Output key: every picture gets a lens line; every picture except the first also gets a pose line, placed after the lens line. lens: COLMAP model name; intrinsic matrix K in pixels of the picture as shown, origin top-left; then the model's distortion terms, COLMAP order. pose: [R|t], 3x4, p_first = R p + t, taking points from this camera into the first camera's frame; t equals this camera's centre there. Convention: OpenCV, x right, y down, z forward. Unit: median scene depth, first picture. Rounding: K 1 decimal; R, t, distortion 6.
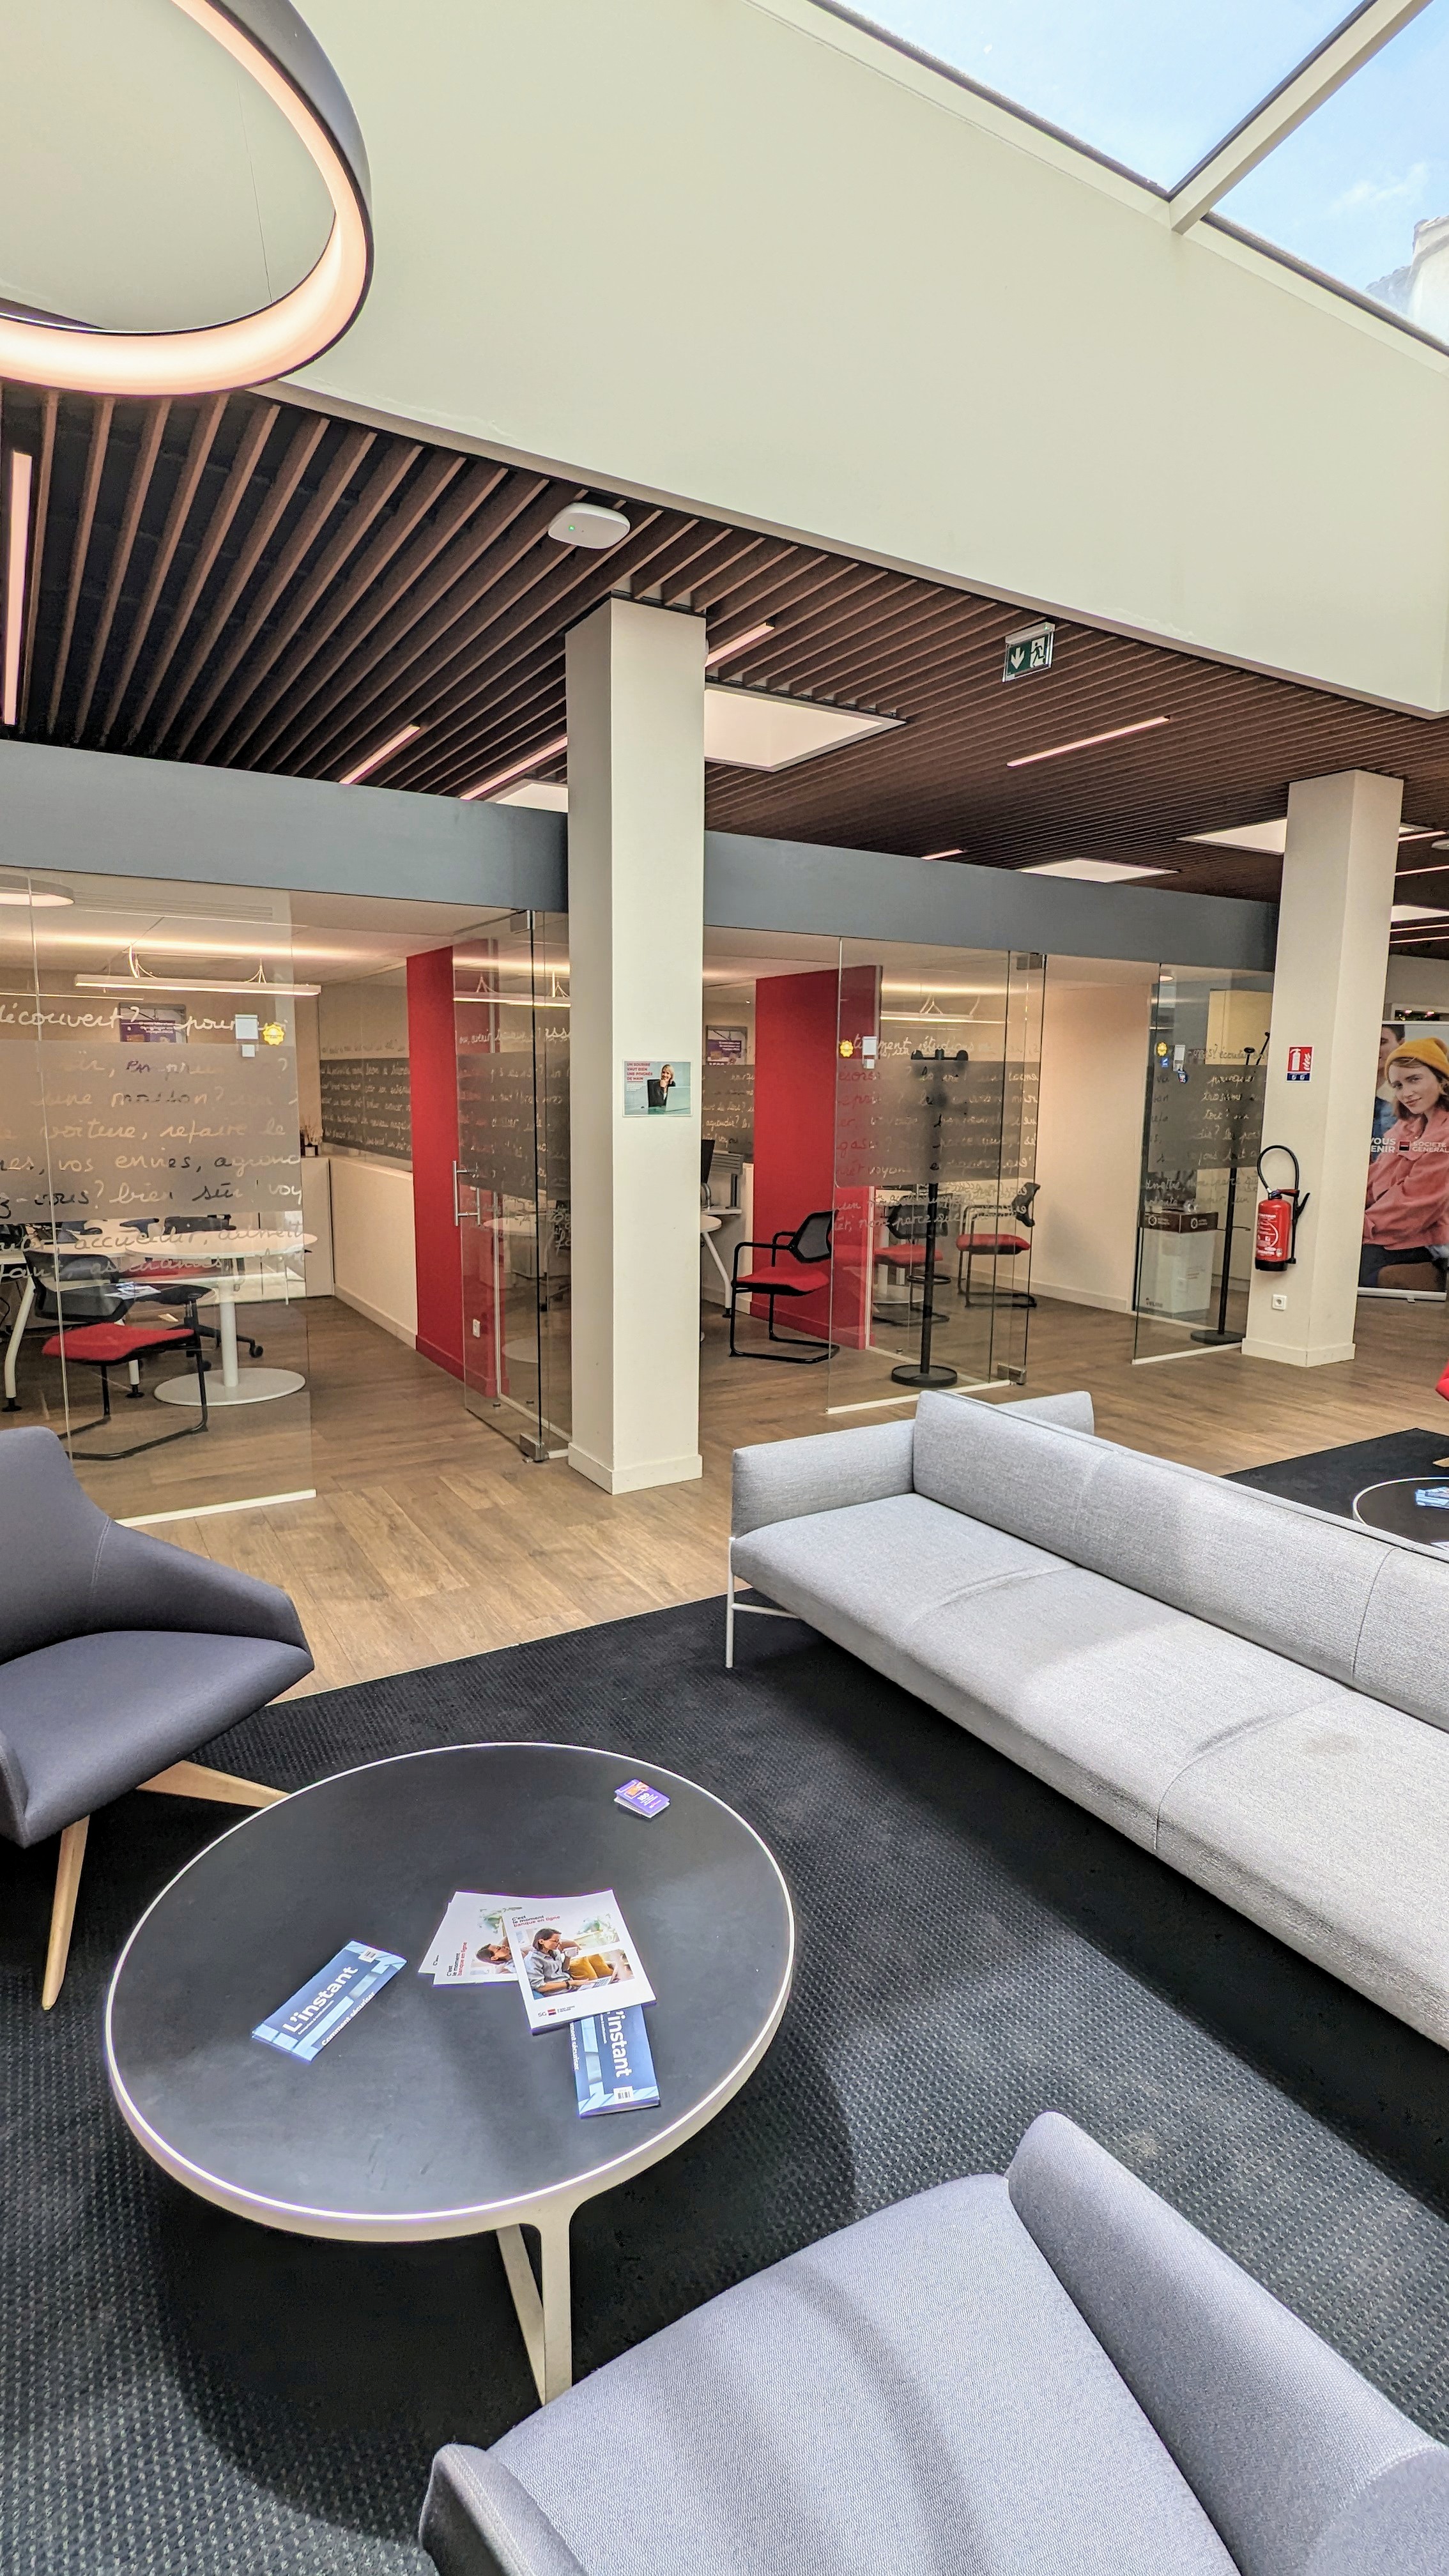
lens RADIAL K [[1208.3, 0, 721.2], [0, 1208.3, 1284.4], [0, 0, 1]] dist [-0.002777, -0.000239]
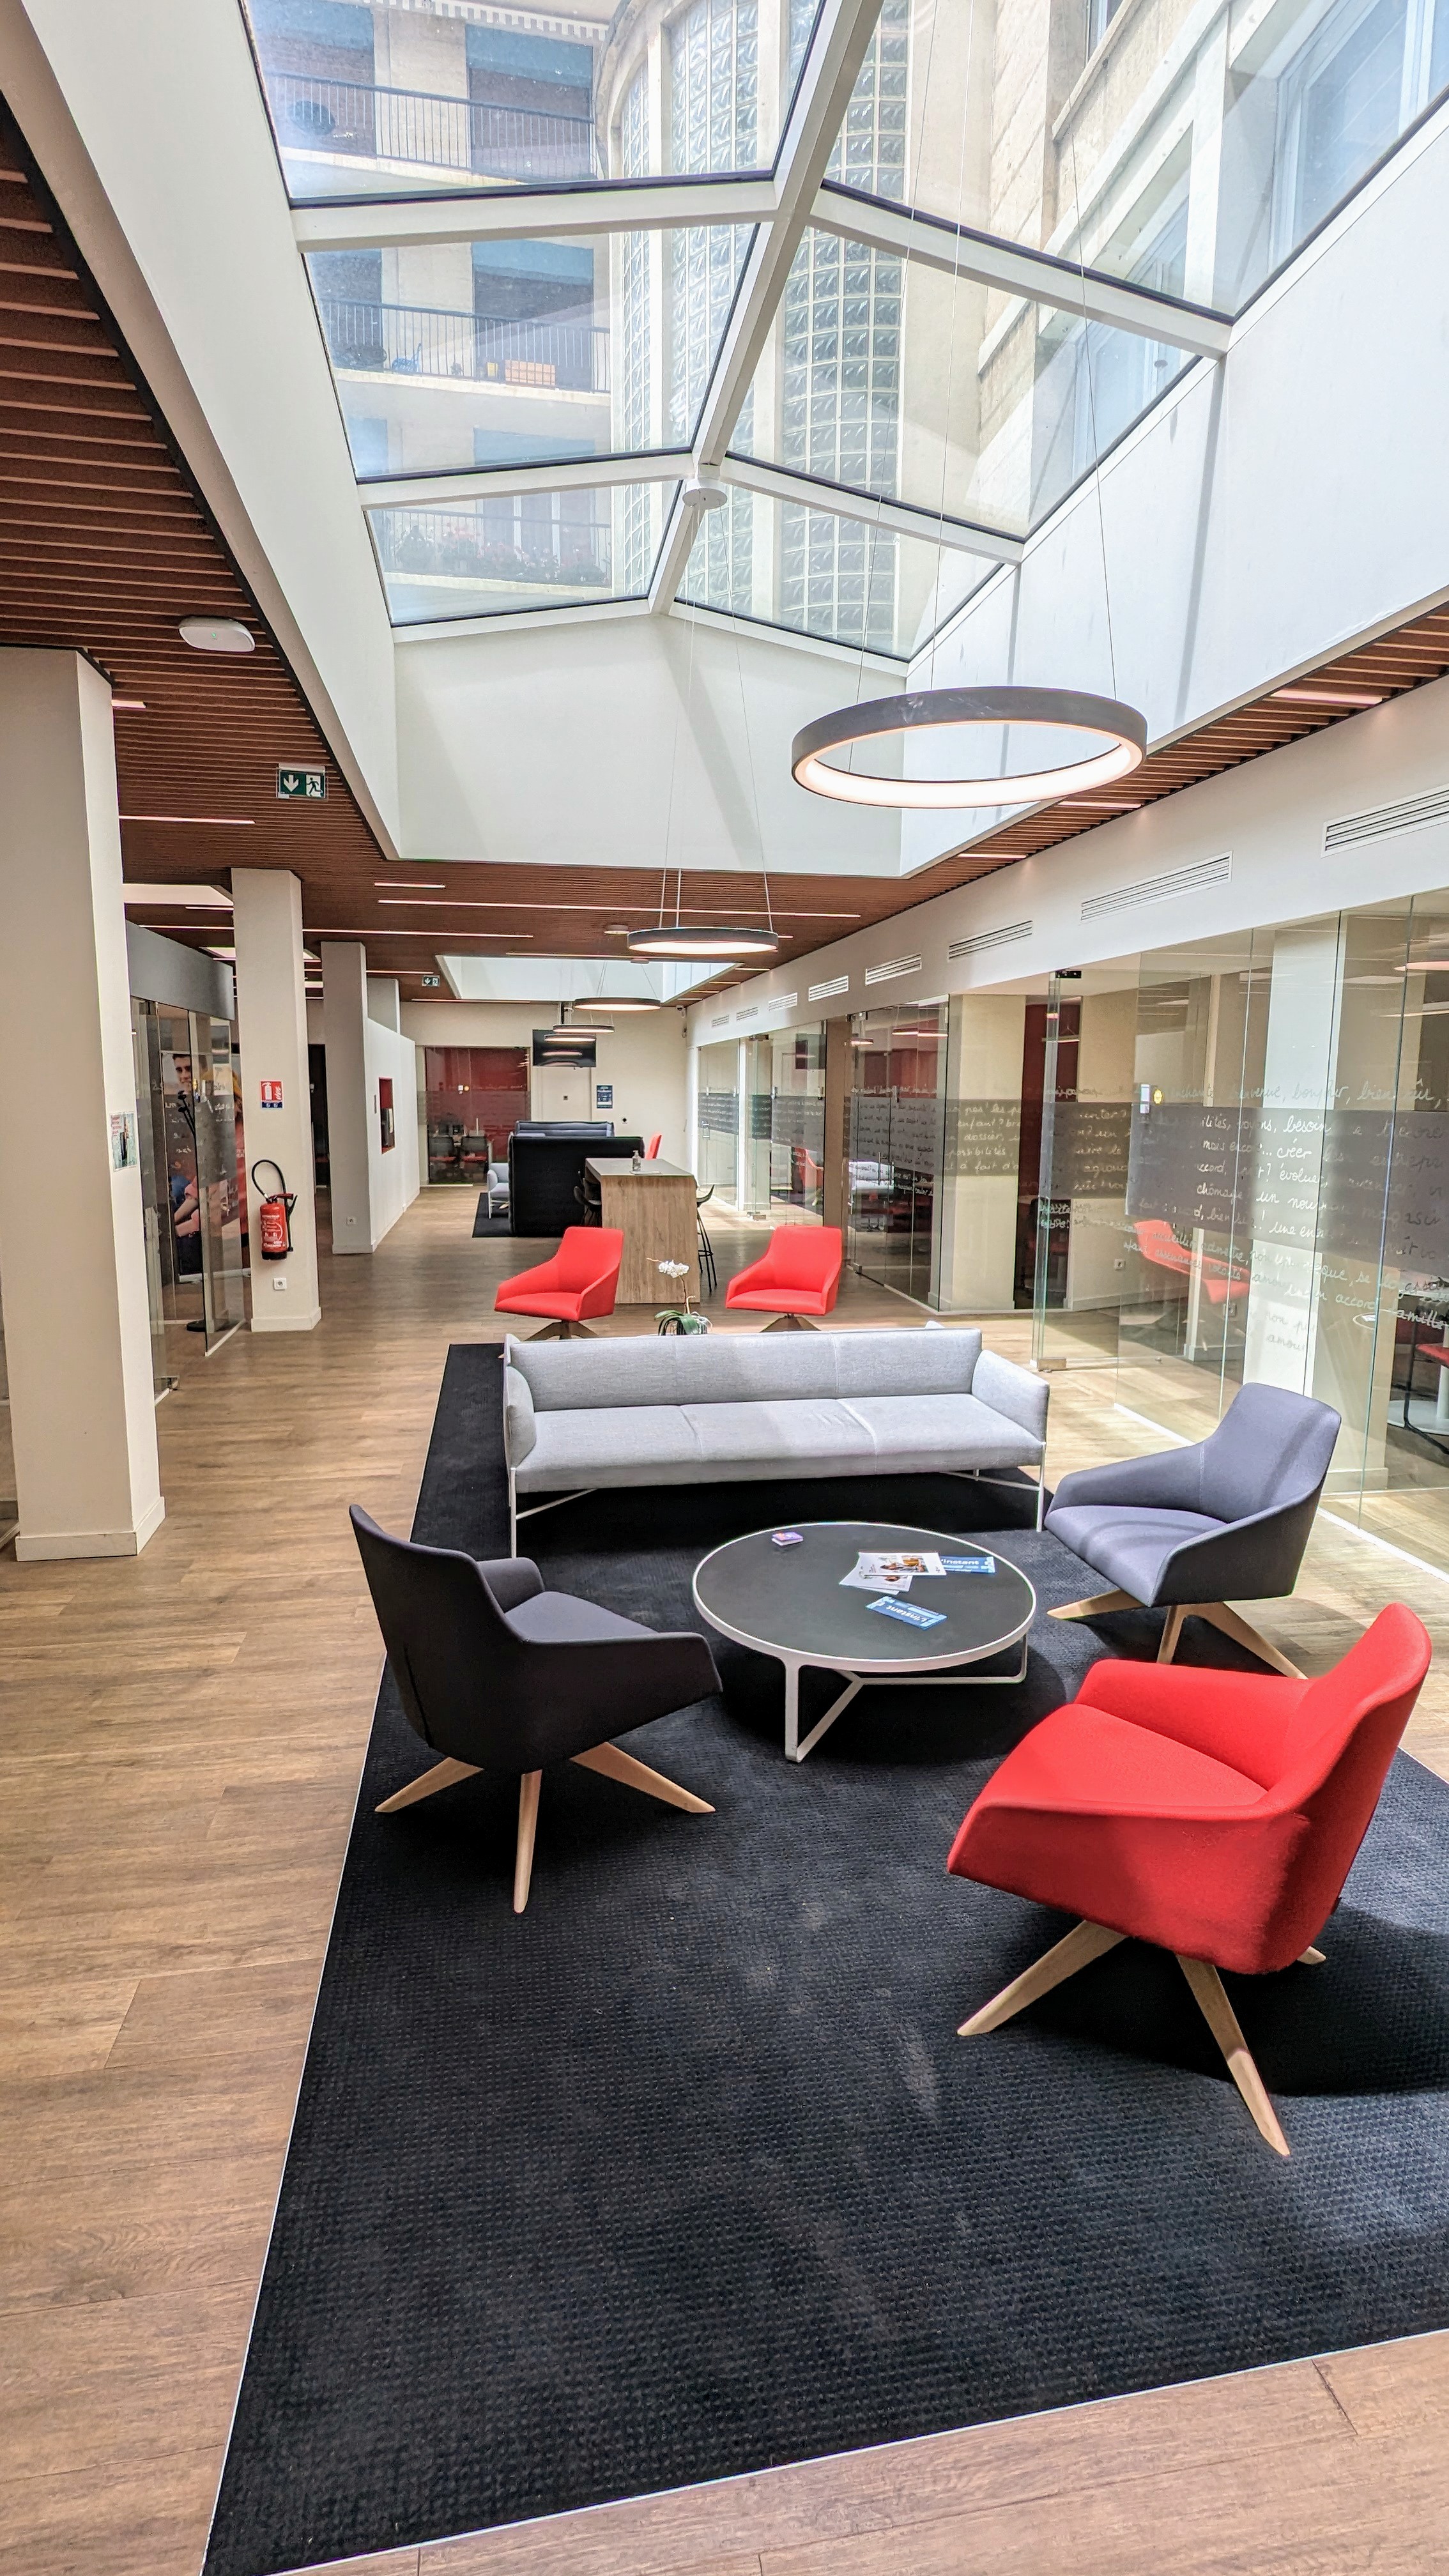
lens RADIAL K [[1208.3, 0, 721.3], [0, 1208.3, 1284.6], [0, 0, 1]] dist [-0.002777, -0.000239]
pose [[0.351361, -0.156768, 0.923022, -0.896235], [0.155937, 0.981910, 0.107410, -0.081722], [-0.923163, 0.106194, 0.369451, 0.201184]]
